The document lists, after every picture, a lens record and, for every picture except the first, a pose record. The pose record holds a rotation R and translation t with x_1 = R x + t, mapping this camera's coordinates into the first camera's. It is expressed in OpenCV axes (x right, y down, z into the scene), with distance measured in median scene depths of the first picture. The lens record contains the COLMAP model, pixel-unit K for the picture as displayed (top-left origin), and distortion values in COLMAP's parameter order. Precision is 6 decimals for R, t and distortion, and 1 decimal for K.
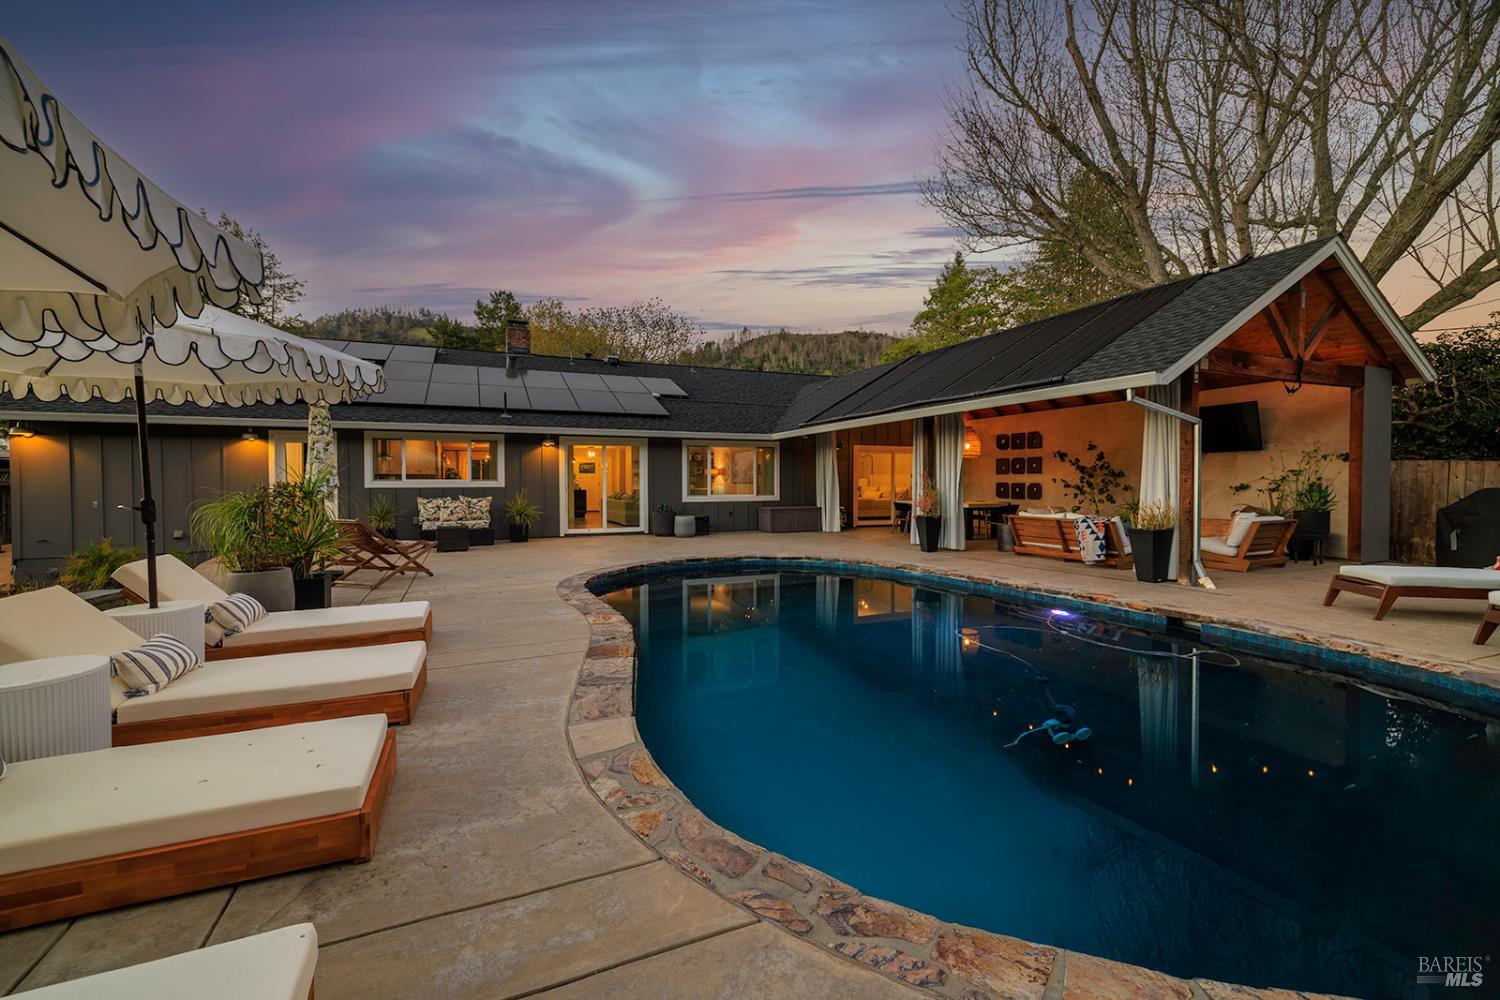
lens RADIAL K [[624.4, 0, 750.2], [0, 624.4, 496.2], [0, 0, 1]] dist [-0.000745, 0.000040]
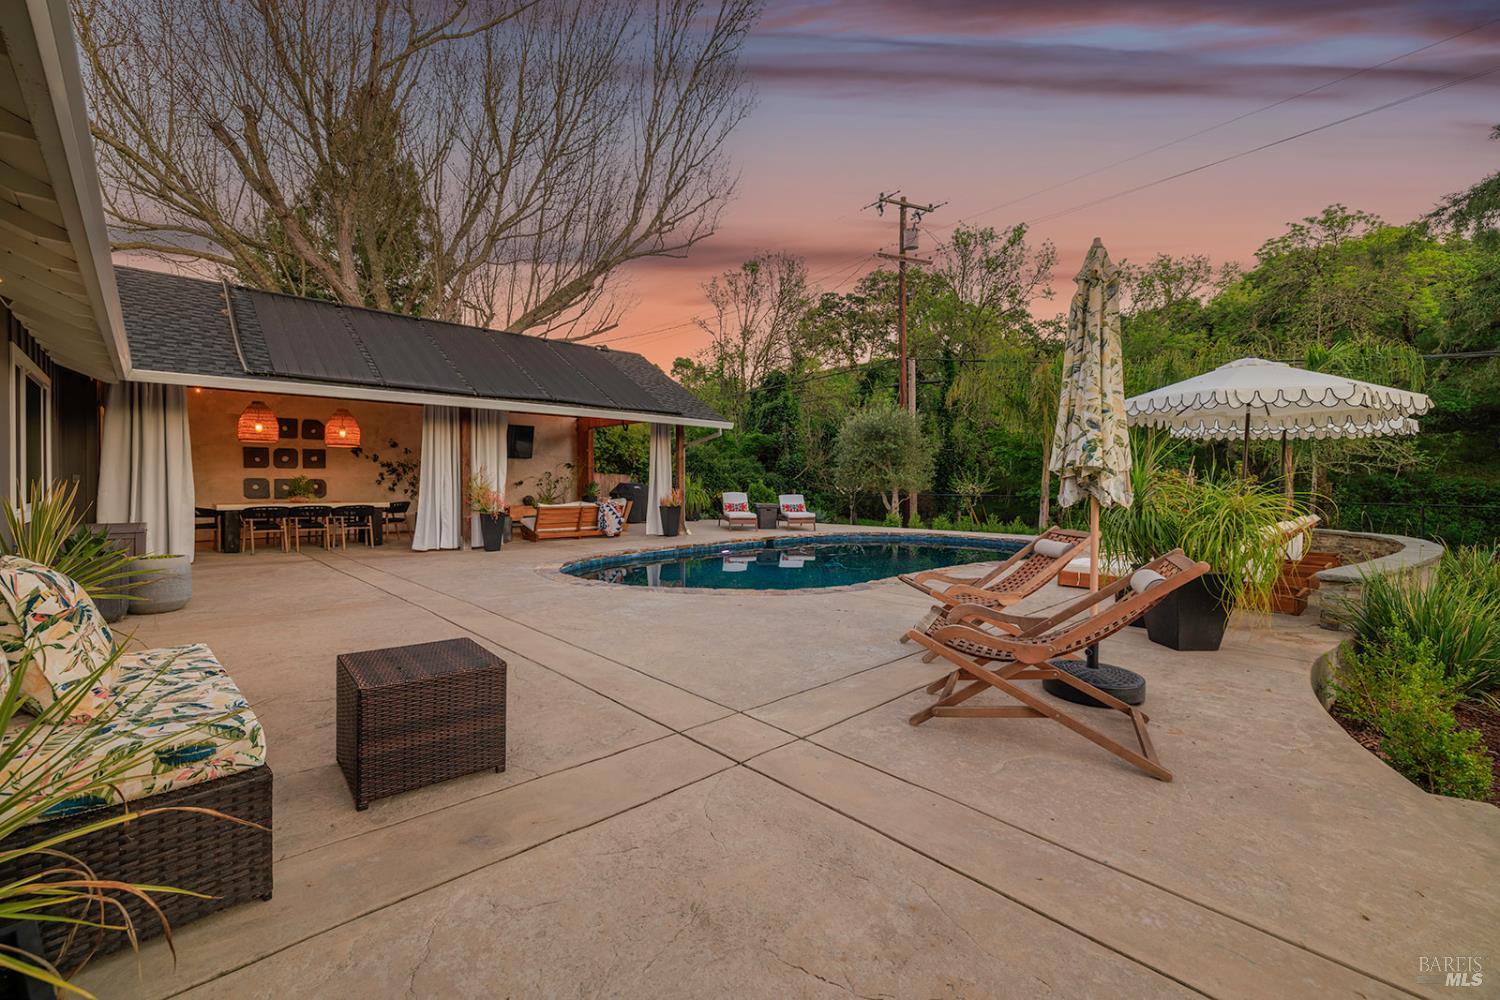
lens RADIAL K [[624.4, 0, 750.5], [0, 624.4, 492.9], [0, 0, 1]] dist [-0.000745, 0.000040]
pose [[-0.340832, -0.016068, 0.939987, -0.609541], [0.016604, 0.999595, 0.023107, -0.012686], [-0.939977, 0.023483, -0.340428, 0.775373]]
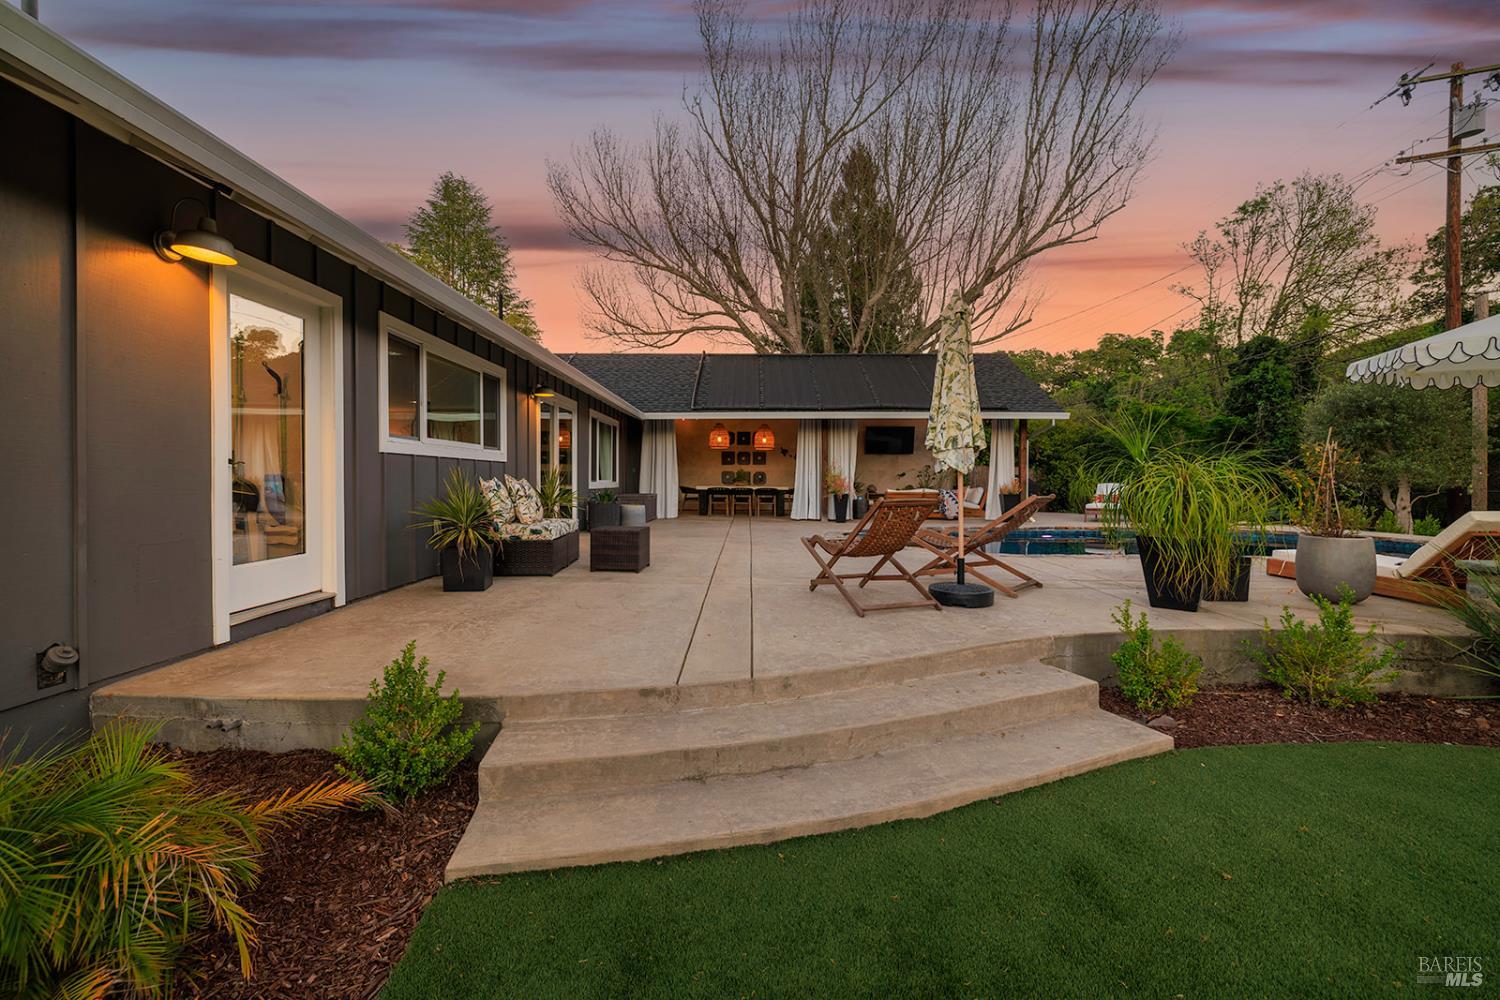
lens RADIAL K [[624.4, 0, 744.8], [0, 624.4, 492.4], [0, 0, 1]] dist [-0.000745, 0.000040]
pose [[0.404738, -0.018802, 0.914239, -0.798246], [0.017455, 0.999765, 0.012834, 0.004645], [-0.914266, 0.010764, 0.404972, 0.535416]]
